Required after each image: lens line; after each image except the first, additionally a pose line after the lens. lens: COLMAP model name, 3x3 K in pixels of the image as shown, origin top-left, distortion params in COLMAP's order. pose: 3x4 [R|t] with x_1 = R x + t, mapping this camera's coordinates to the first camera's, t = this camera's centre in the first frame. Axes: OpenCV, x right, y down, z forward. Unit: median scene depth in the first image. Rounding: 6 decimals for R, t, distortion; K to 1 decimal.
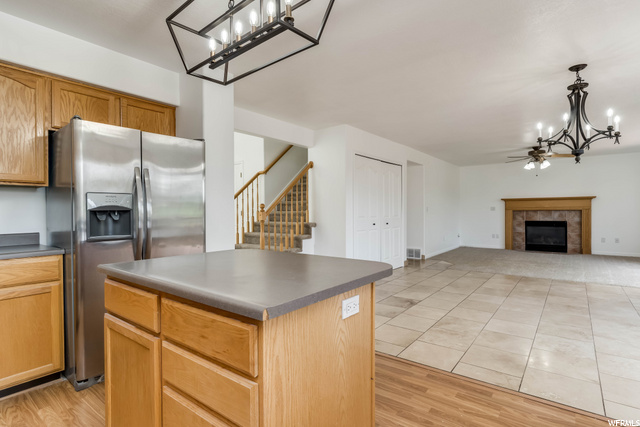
lens RADIAL K [[325.6, 0, 318.3], [0, 325.6, 213.6], [0, 0, 1]] dist [-0.011110, 0.003545]
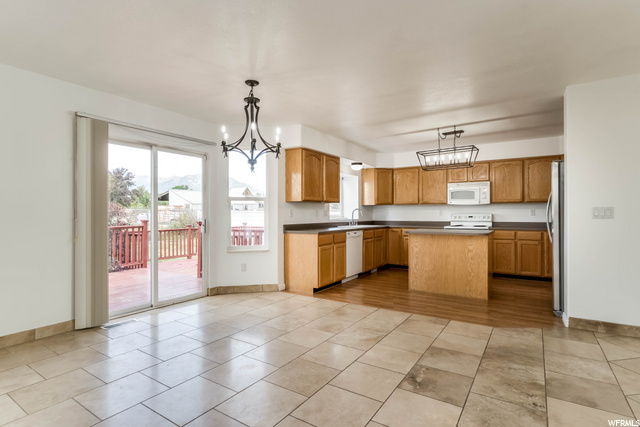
lens RADIAL K [[325.6, 0, 319.0], [0, 325.6, 212.7], [0, 0, 1]] dist [-0.011110, 0.003545]
pose [[-0.997401, 0.009421, -0.071433, 0.226977], [0.008628, 0.999898, 0.011405, -0.010592], [0.071533, 0.010759, -0.997380, 0.719623]]
